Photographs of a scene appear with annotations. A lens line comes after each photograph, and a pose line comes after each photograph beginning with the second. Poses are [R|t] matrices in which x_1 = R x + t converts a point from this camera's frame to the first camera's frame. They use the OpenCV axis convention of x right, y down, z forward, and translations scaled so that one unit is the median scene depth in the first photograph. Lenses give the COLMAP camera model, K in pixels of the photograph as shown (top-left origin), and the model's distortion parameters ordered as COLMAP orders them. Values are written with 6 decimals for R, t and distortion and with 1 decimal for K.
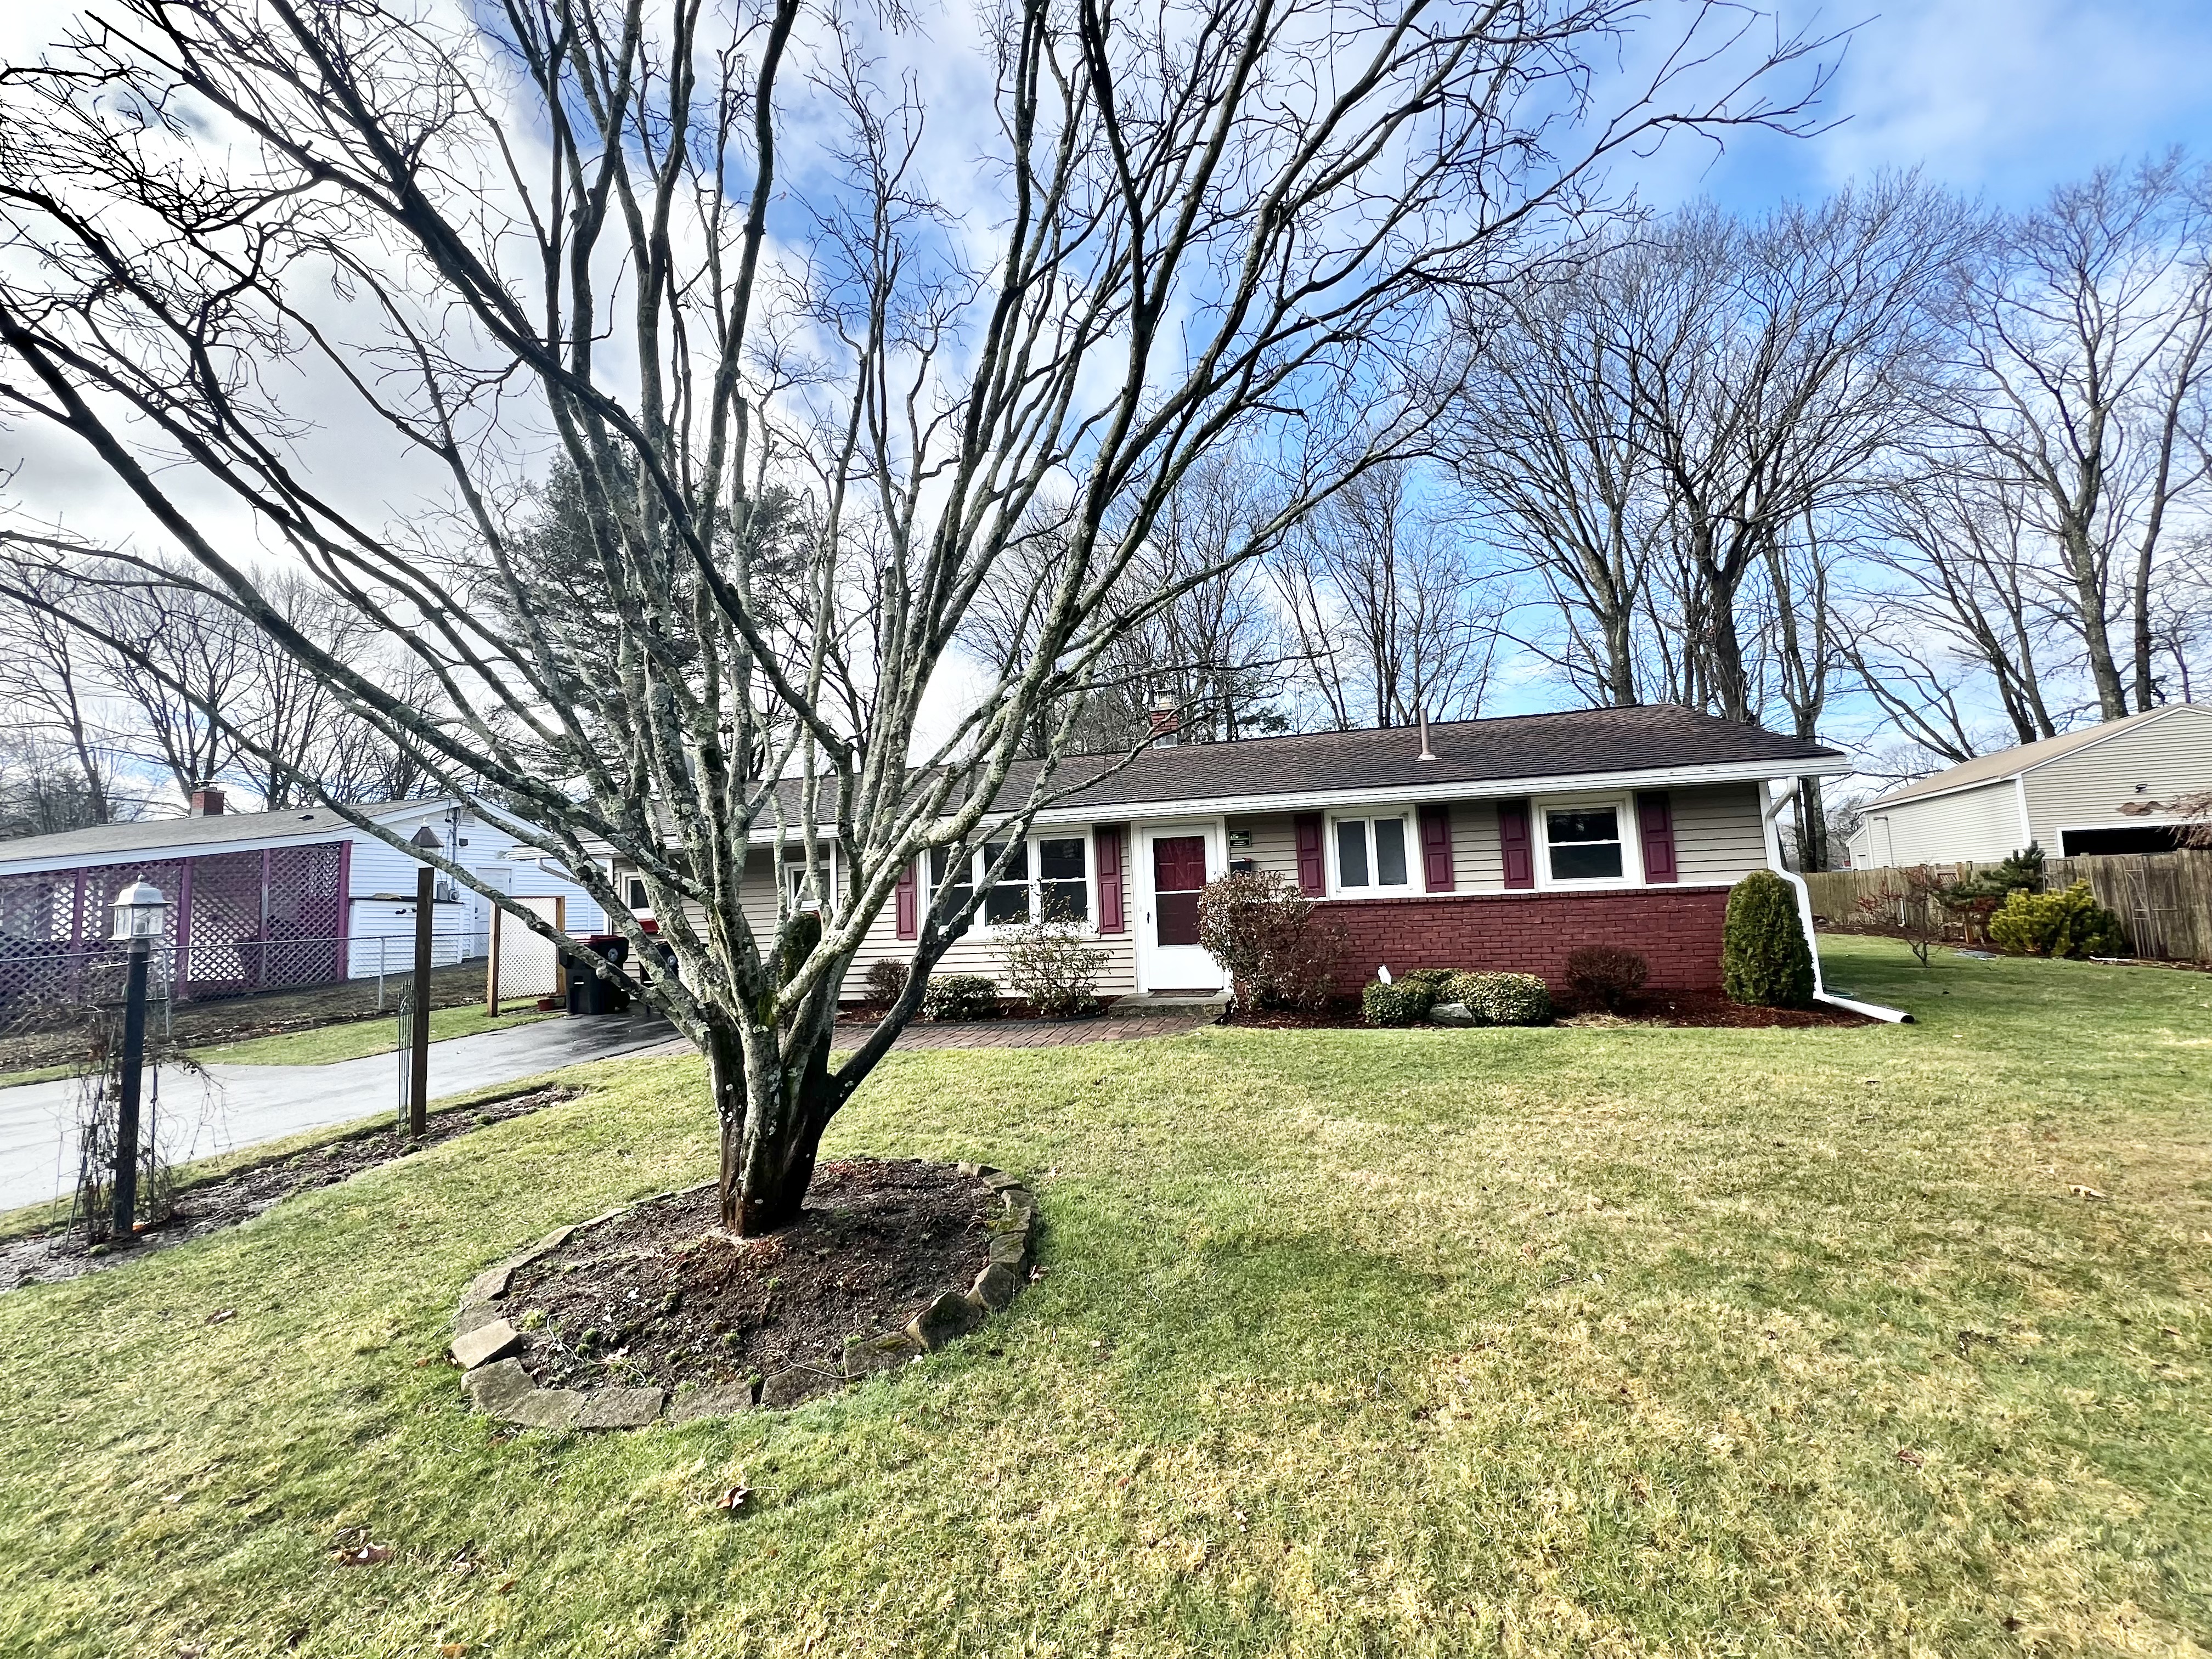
lens RADIAL K [[880.8, 0, 1110.6], [0, 880.8, 824.3], [0, 0, 1]] dist [-0.000896, 0.000662]
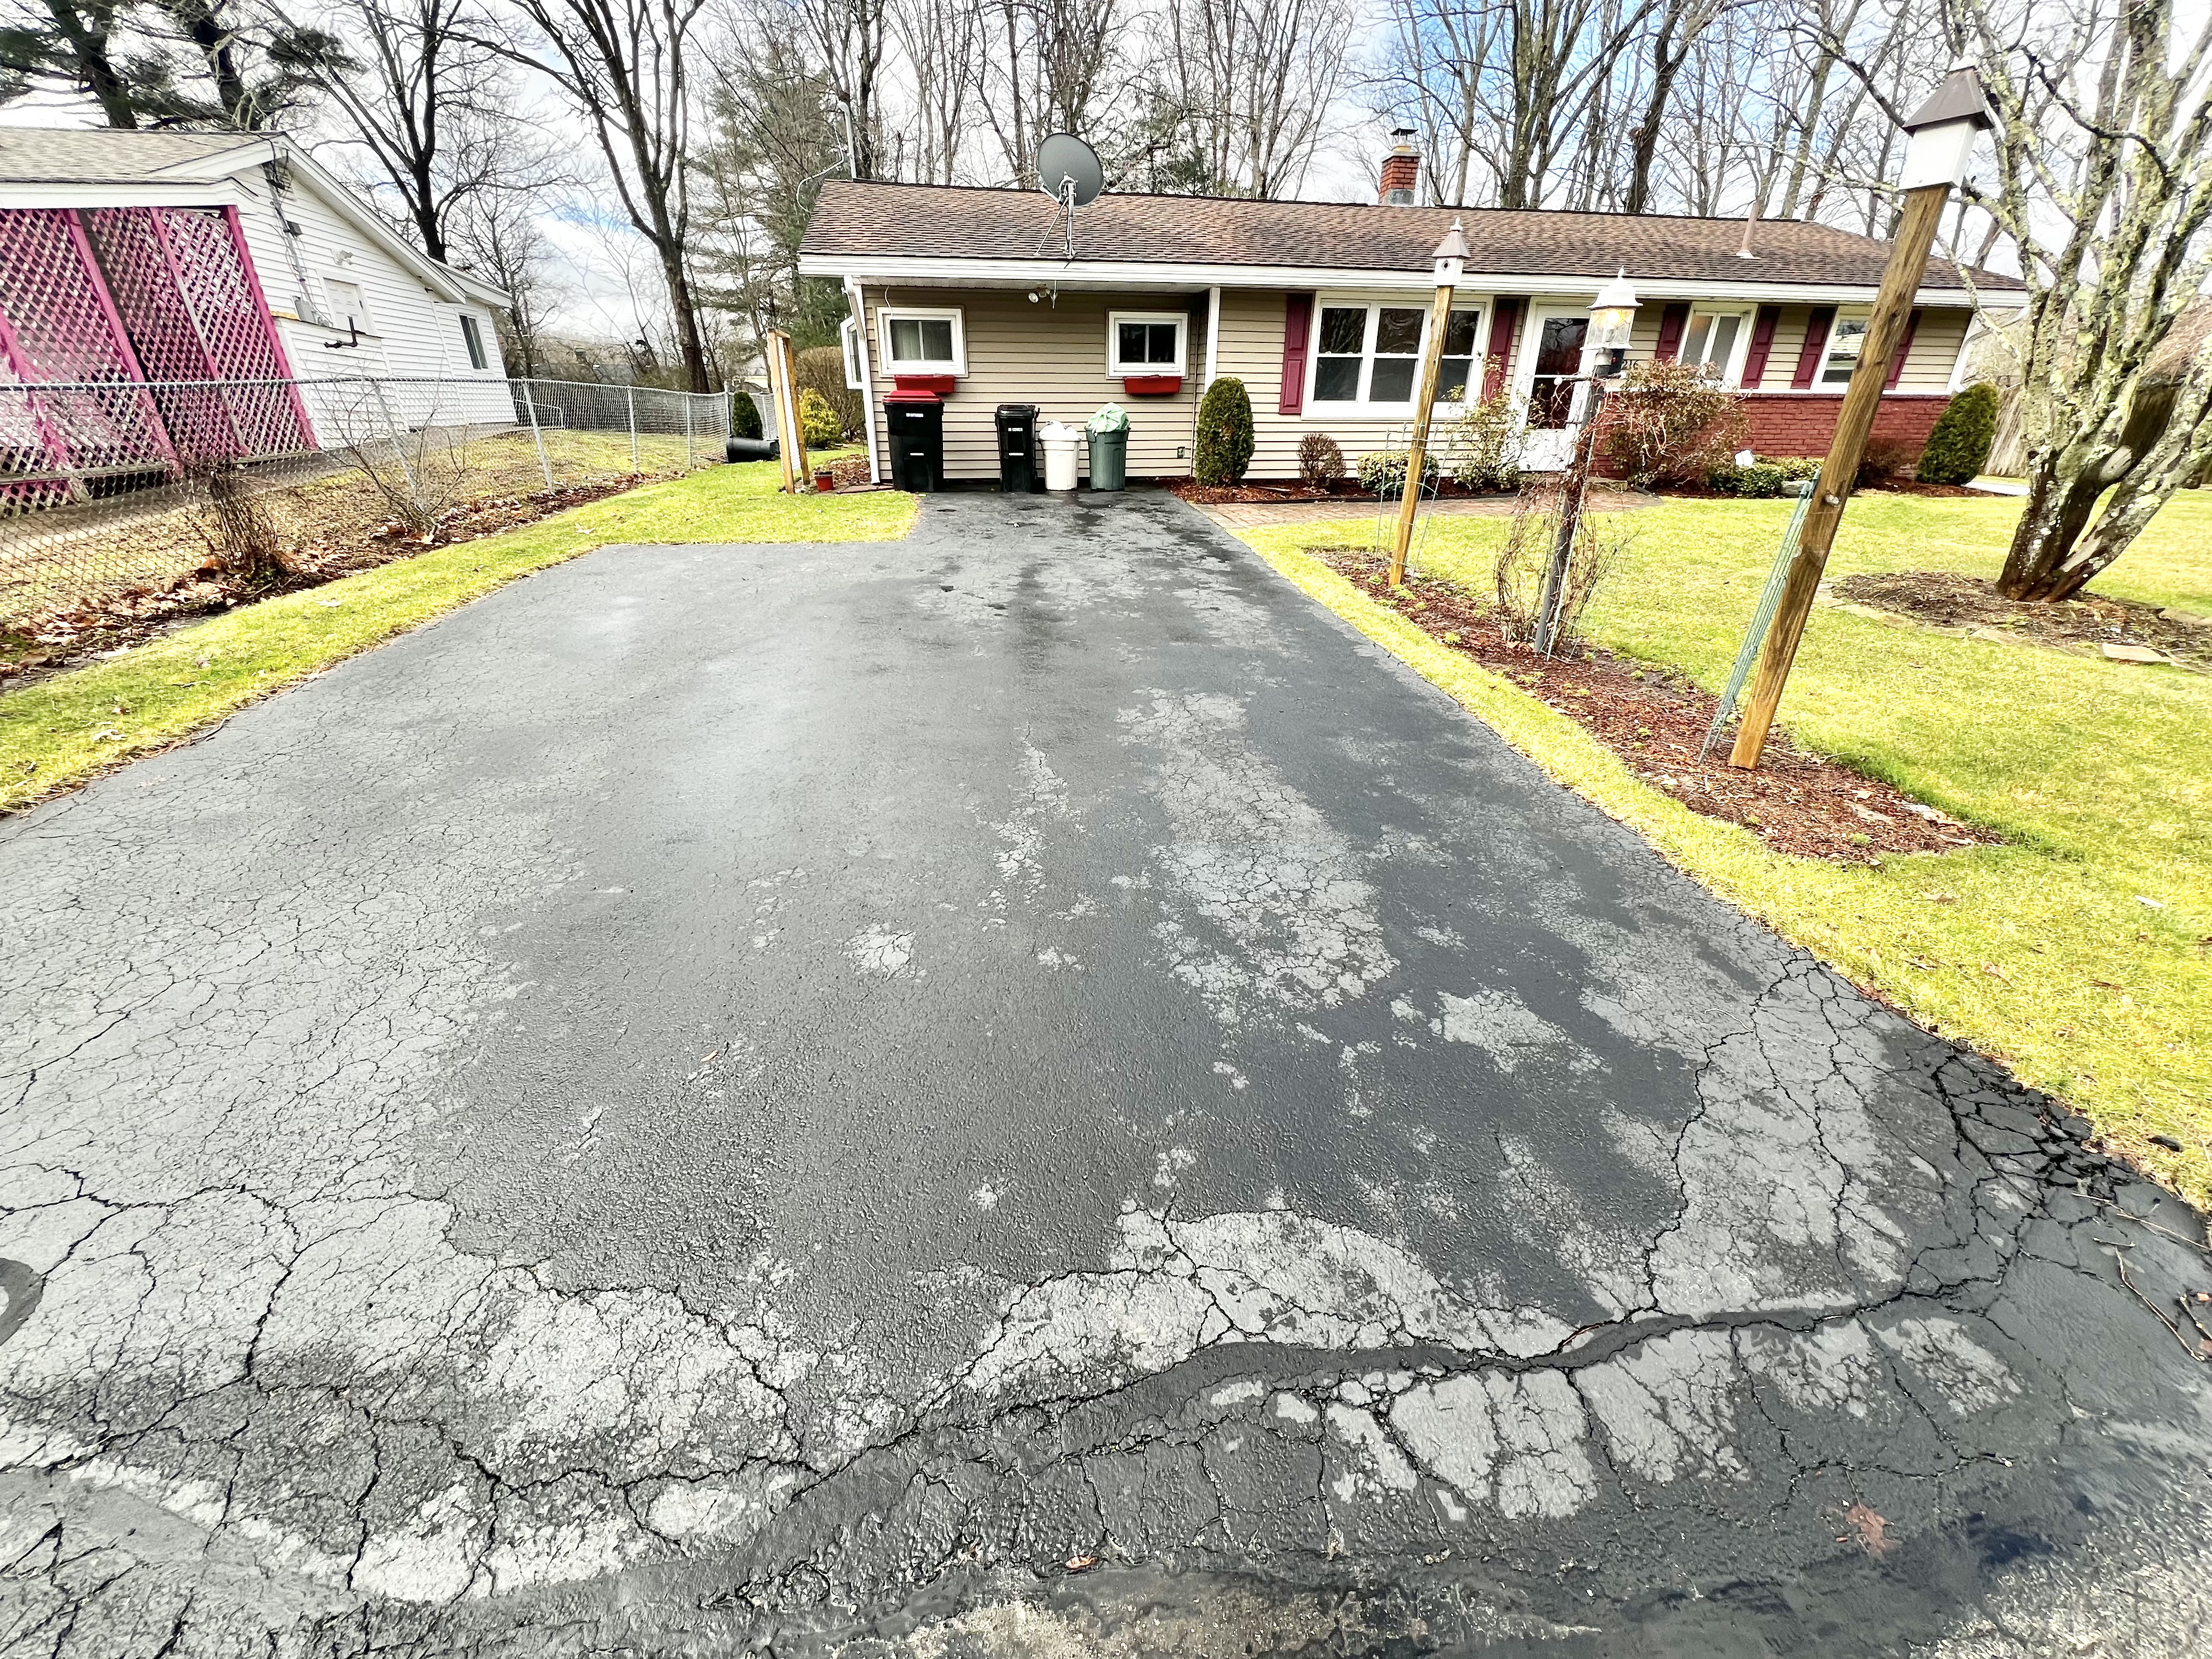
lens RADIAL K [[880.8, 0, 1104.9], [0, 880.8, 833.5], [0, 0, 1]] dist [-0.000896, 0.000662]
pose [[0.912200, -0.139482, 0.385274, -0.931928], [-0.077249, 0.864872, 0.496014, 0.068987], [-0.402398, -0.482226, 0.778161, 0.104437]]
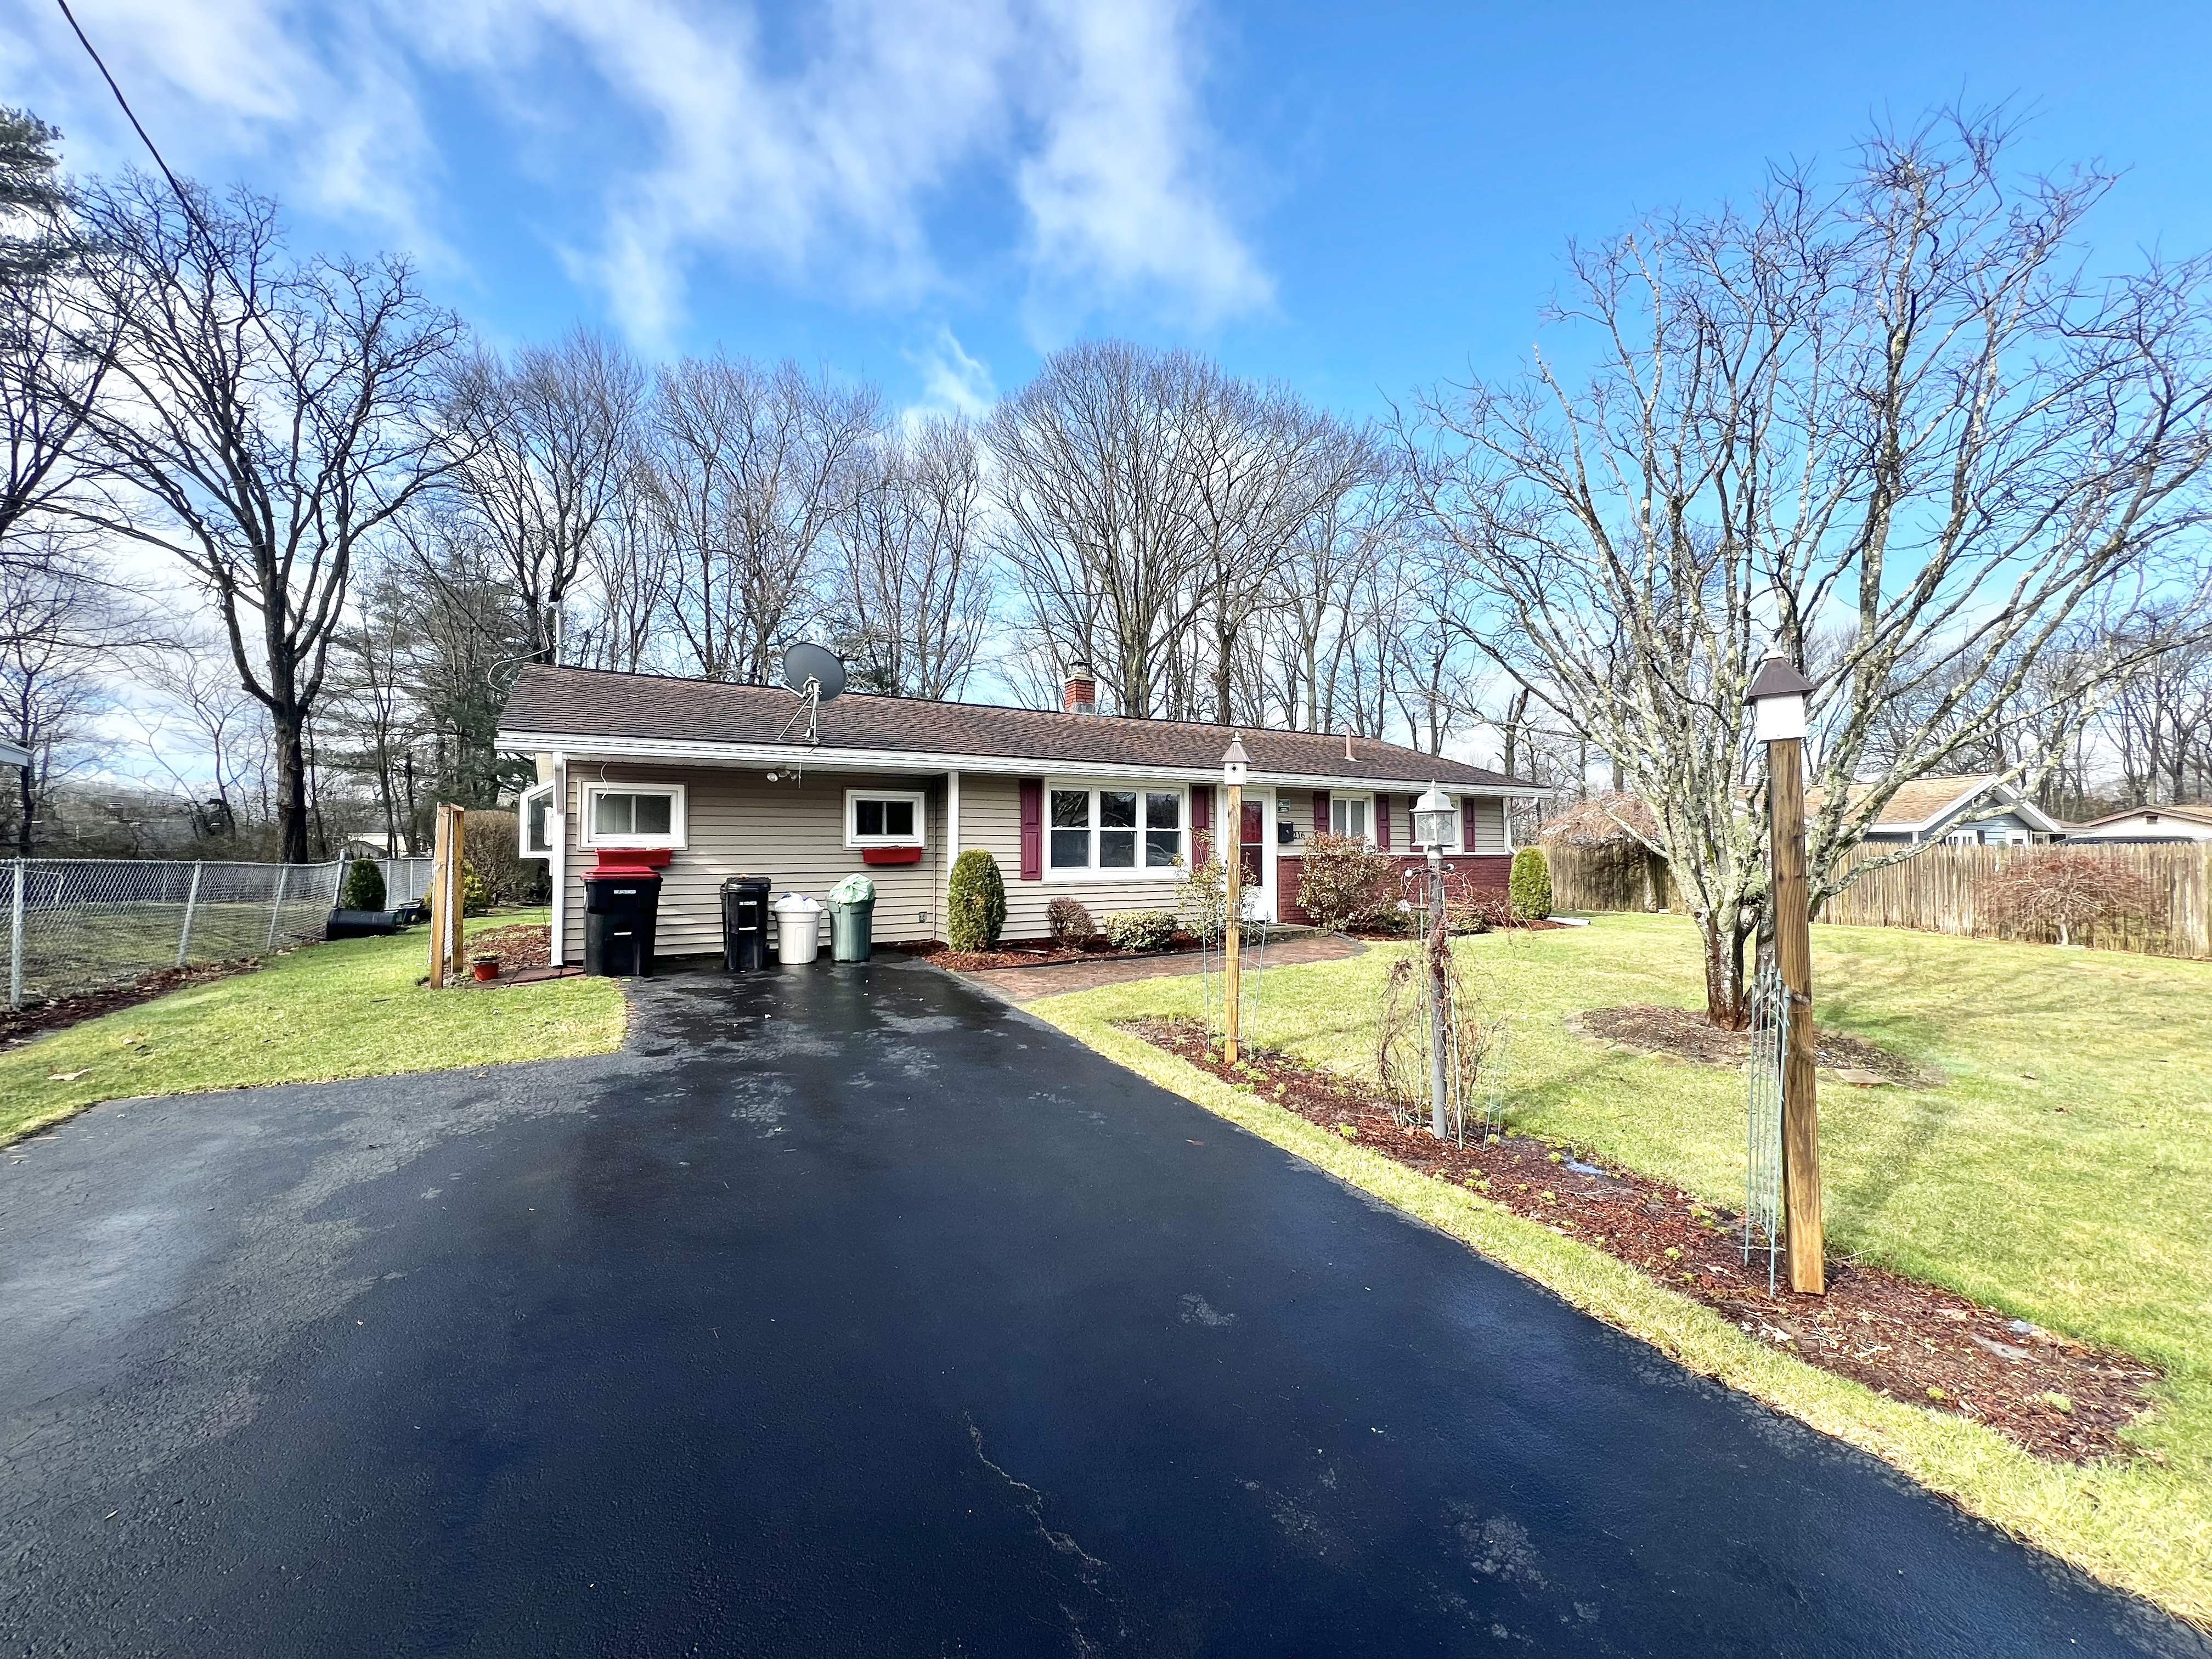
lens RADIAL K [[880.8, 0, 1096.2], [0, 880.8, 831.8], [0, 0, 1]] dist [-0.000896, 0.000662]
pose [[0.711119, 0.053045, 0.701068, -0.955153], [-0.087784, 0.996046, 0.013679, 0.060704], [-0.697570, -0.071270, 0.712963, 0.259887]]
